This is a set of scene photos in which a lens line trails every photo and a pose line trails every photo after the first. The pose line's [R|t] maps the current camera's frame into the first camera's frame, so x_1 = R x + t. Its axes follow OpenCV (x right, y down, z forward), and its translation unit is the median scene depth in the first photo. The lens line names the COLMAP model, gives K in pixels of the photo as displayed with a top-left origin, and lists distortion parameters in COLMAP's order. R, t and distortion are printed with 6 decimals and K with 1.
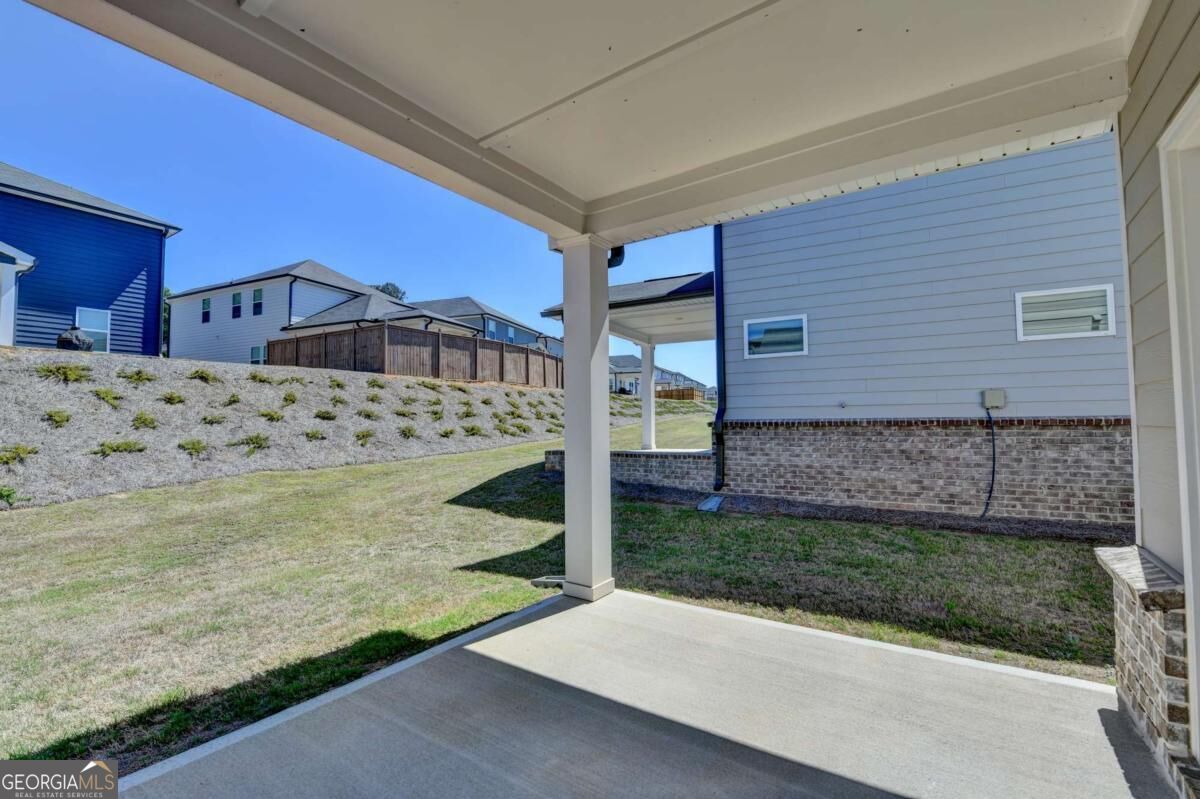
lens RADIAL K [[529.3, 0, 600.0], [0, 529.3, 399.5], [0, 0, 1]] dist [-0.013708, -0.001150]
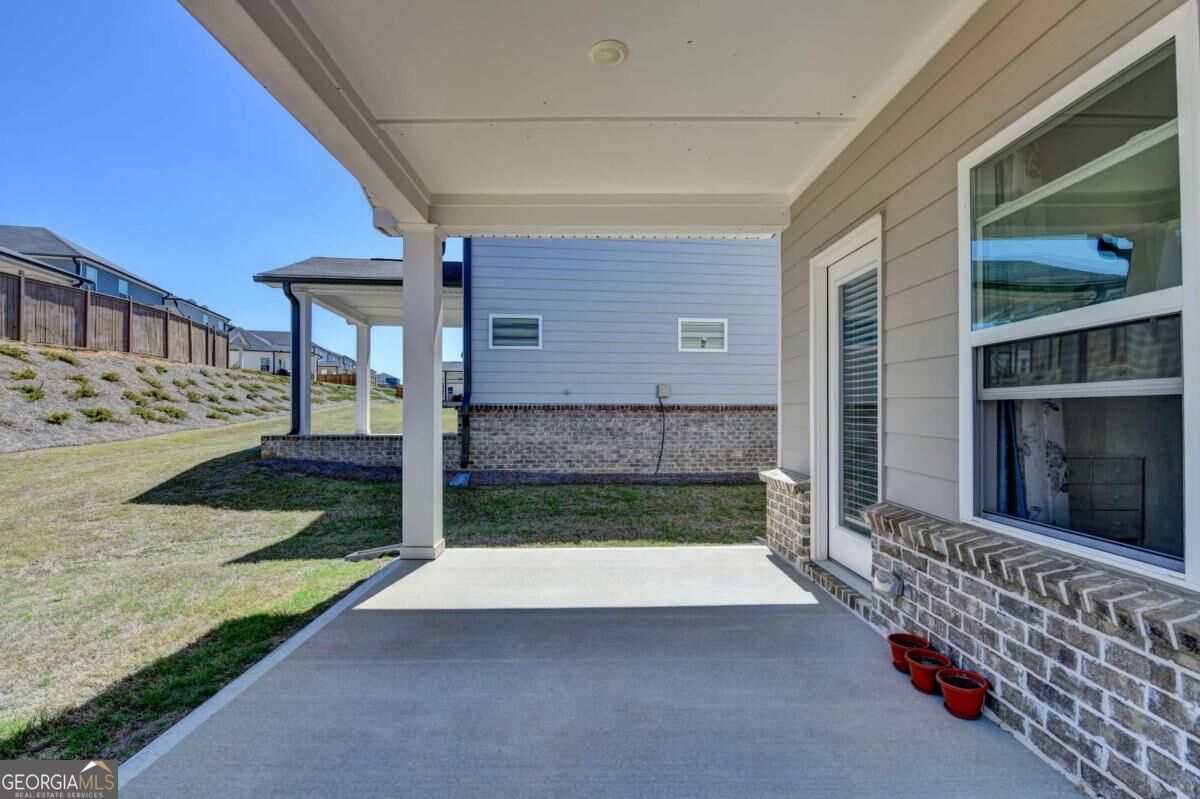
lens RADIAL K [[525.2, 0, 613.6], [0, 525.2, 408.4], [0, 0, 1]] dist [-0.014915, -0.000511]
pose [[0.798907, 0.010579, 0.601361, -0.193395], [-0.032662, 0.999133, 0.025816, 0.012370], [-0.600567, -0.040266, 0.798560, -0.047803]]
